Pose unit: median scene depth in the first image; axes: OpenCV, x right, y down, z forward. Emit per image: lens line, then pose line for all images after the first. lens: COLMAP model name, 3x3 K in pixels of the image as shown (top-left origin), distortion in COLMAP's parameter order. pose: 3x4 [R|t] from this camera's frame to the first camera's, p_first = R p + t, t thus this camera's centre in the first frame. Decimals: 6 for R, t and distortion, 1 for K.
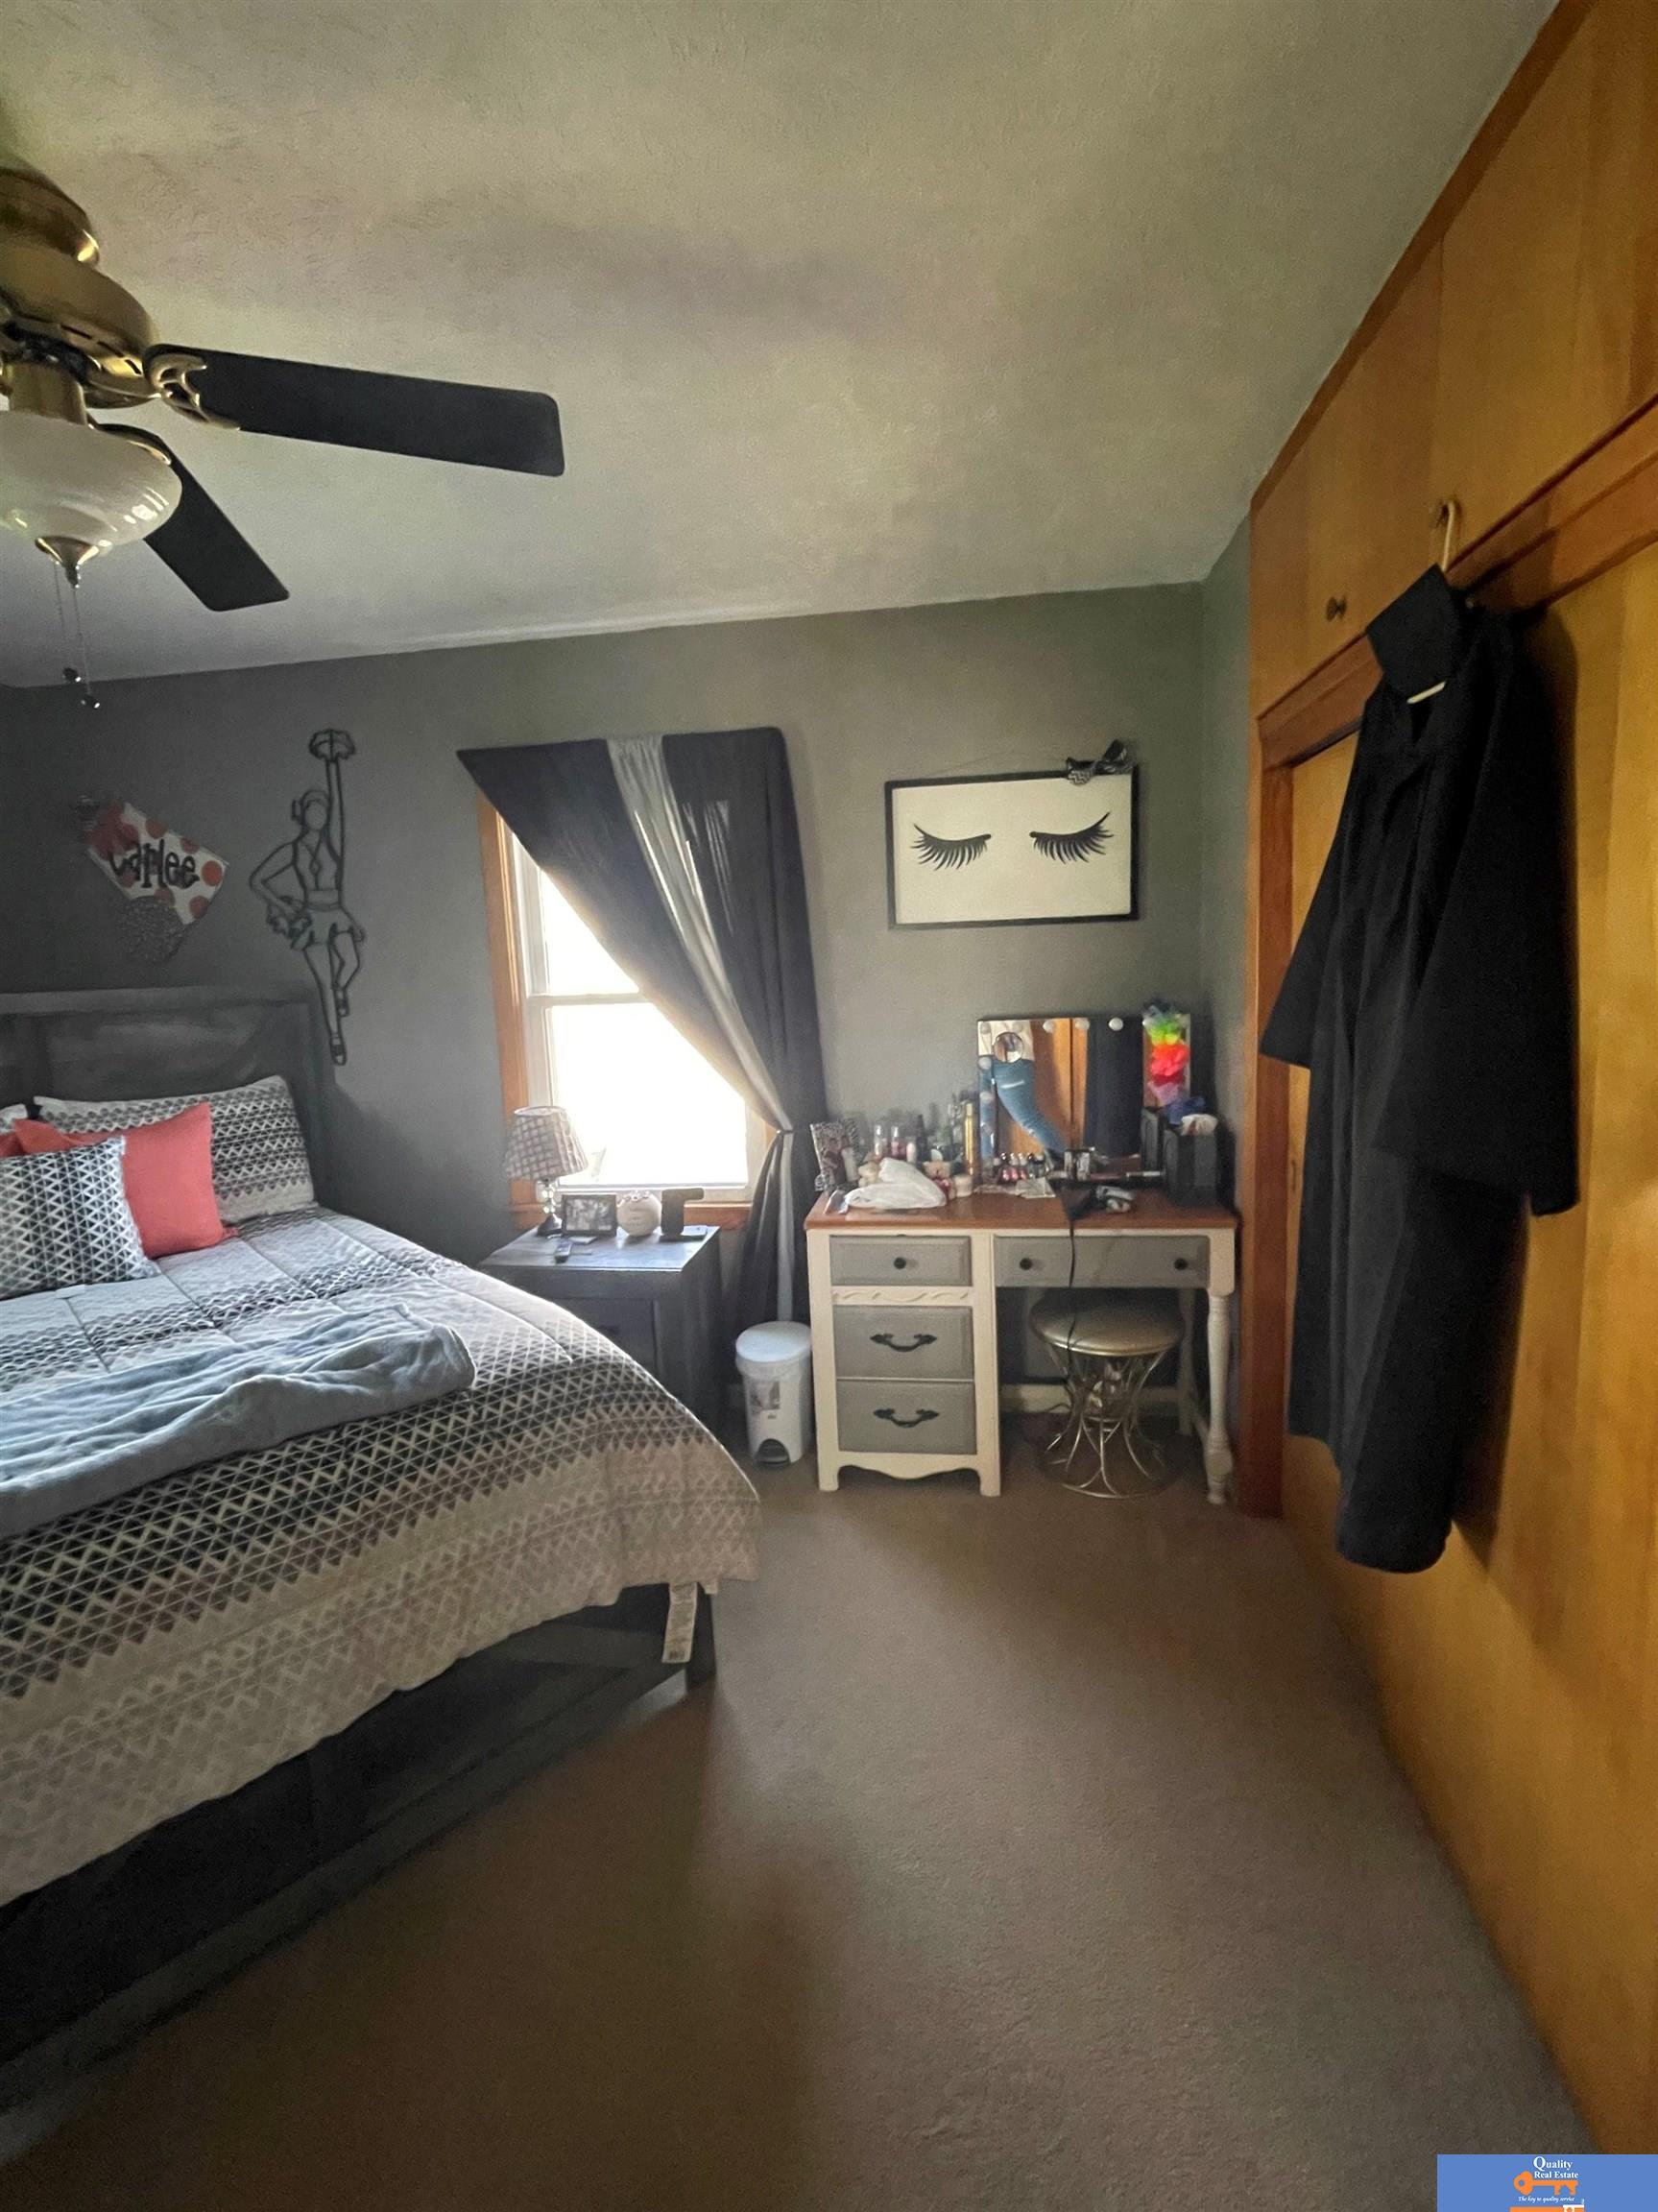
lens RADIAL K [[998.0, 0, 834.5], [0, 998.0, 1088.0], [0, 0, 1]] dist [-0.008123, -0.000002]
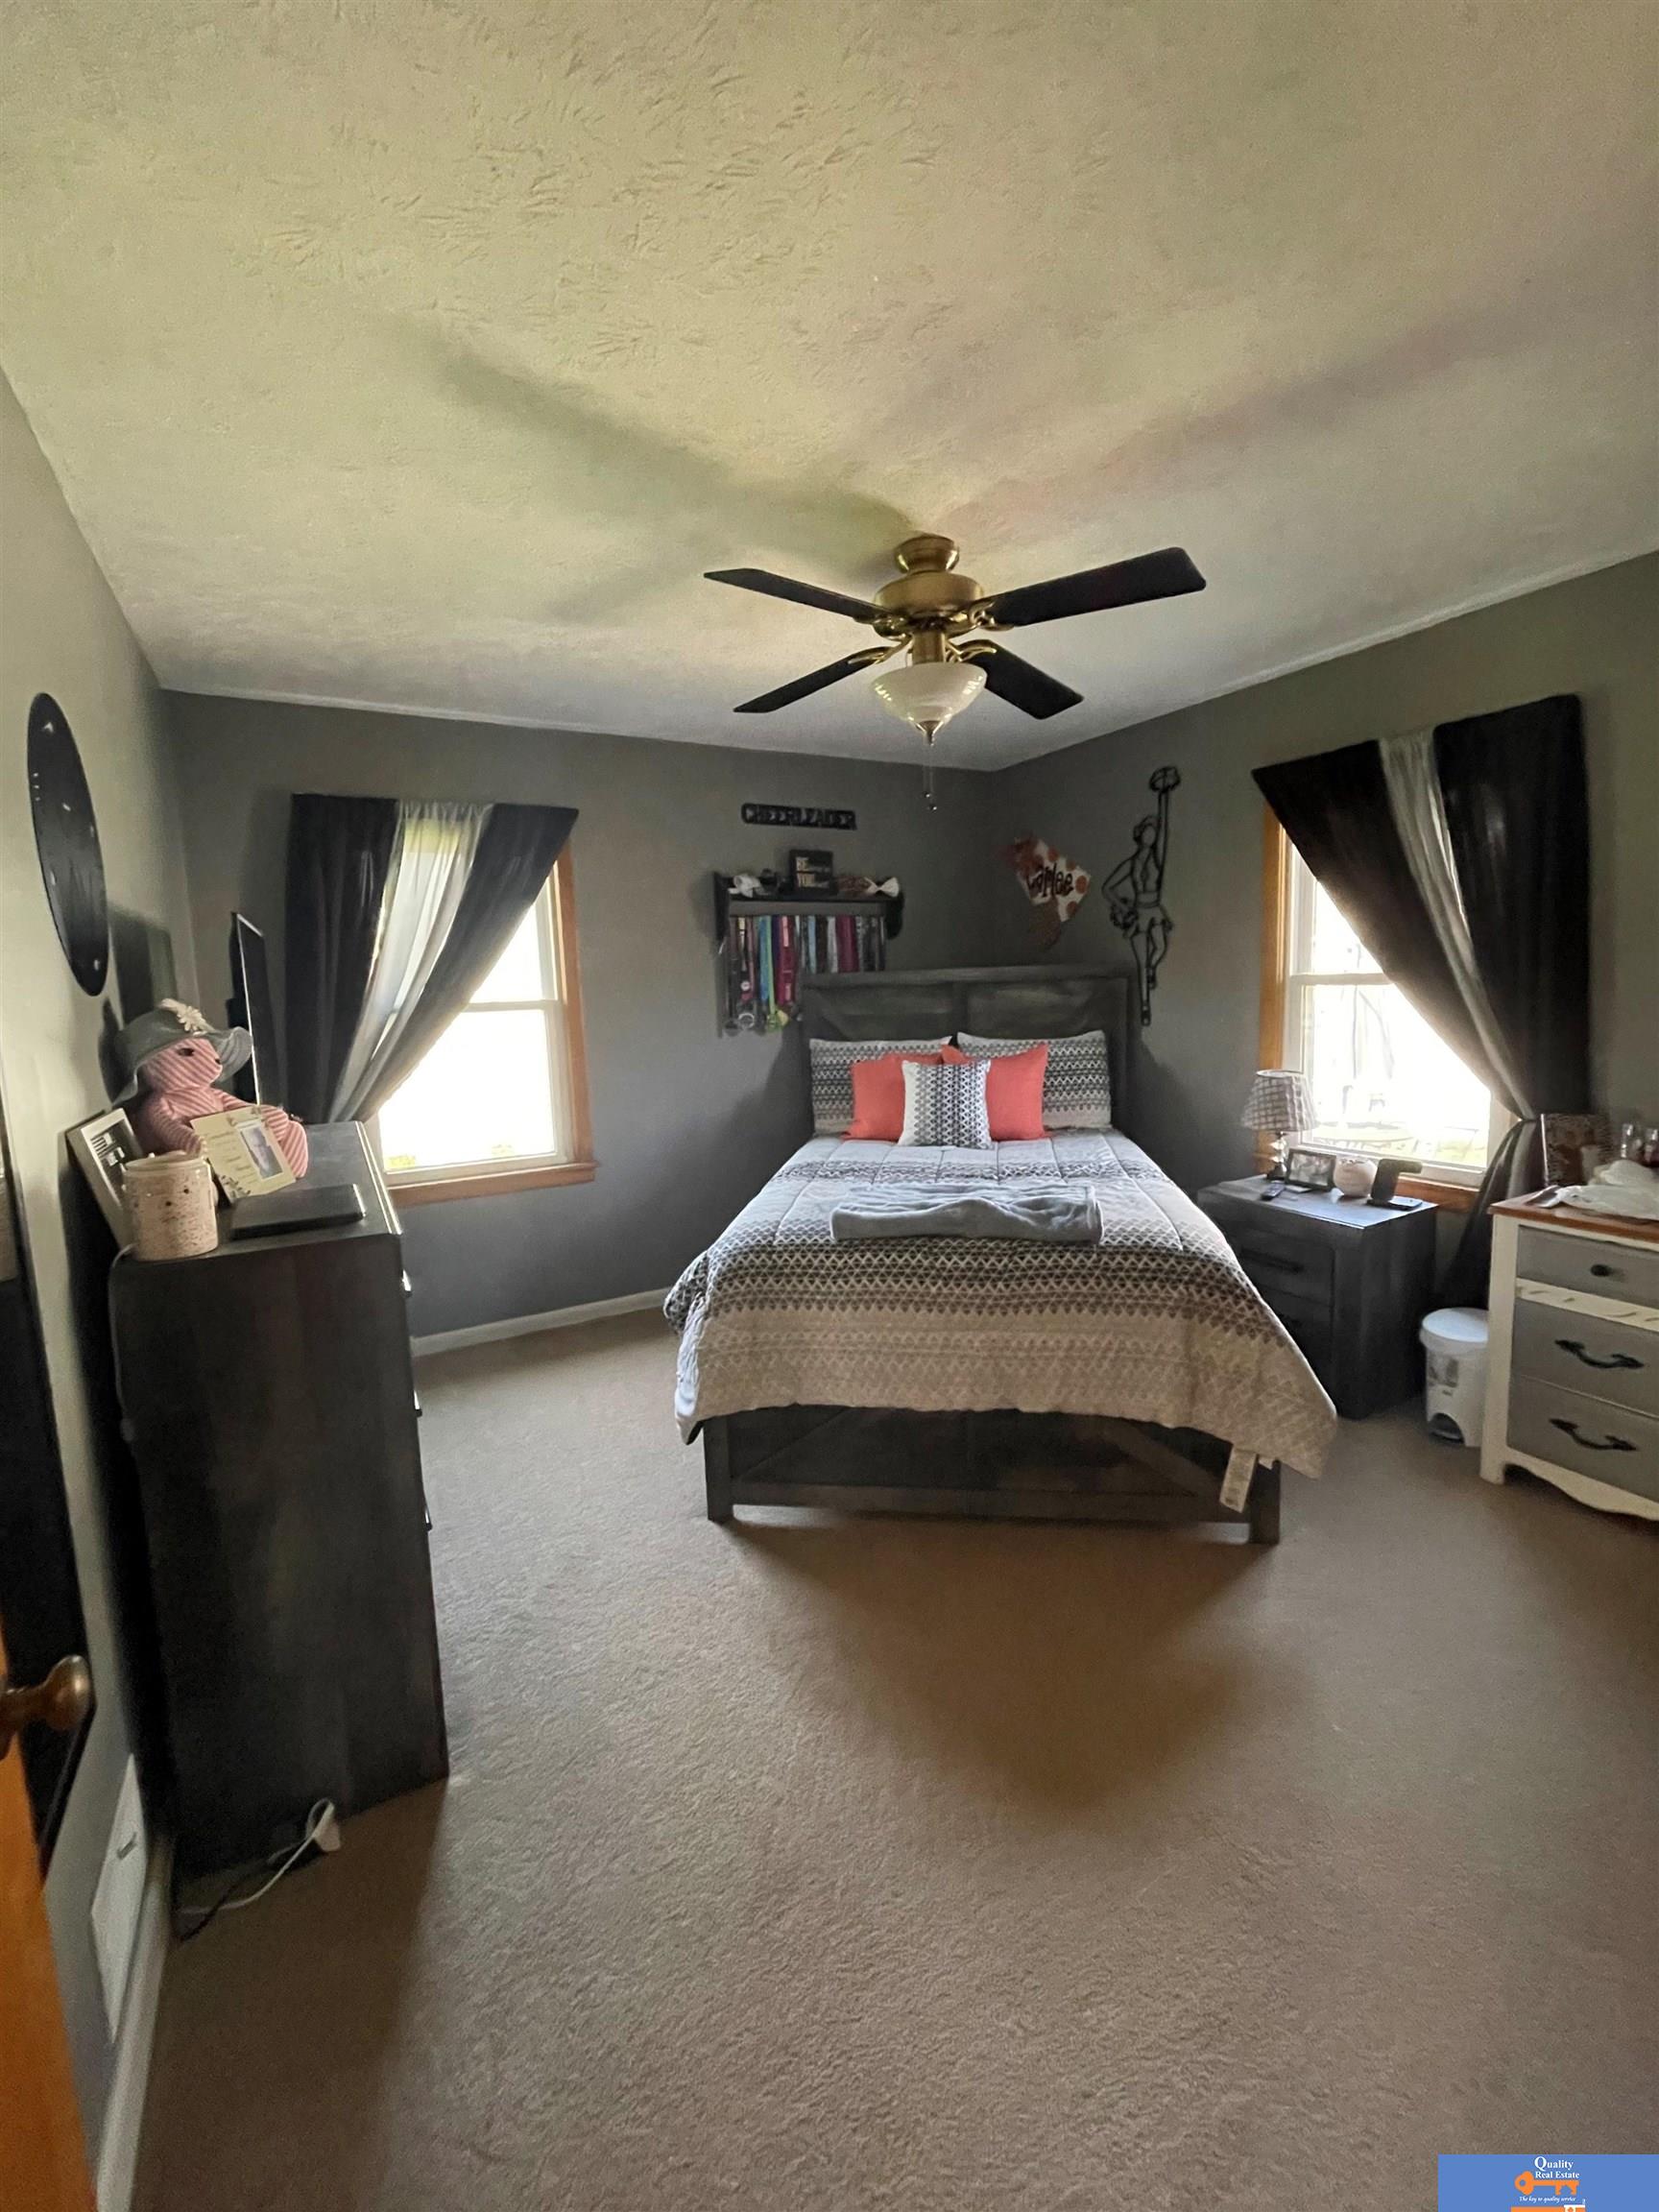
lens RADIAL K [[998.0, 0, 835.0], [0, 998.0, 1088.0], [0, 0, 1]] dist [-0.008123, -0.000002]
pose [[0.589500, 0.104533, -0.800976, 0.354653], [-0.089491, 0.993939, 0.063852, 0.012093], [0.802796, 0.034039, 0.595281, -0.116782]]
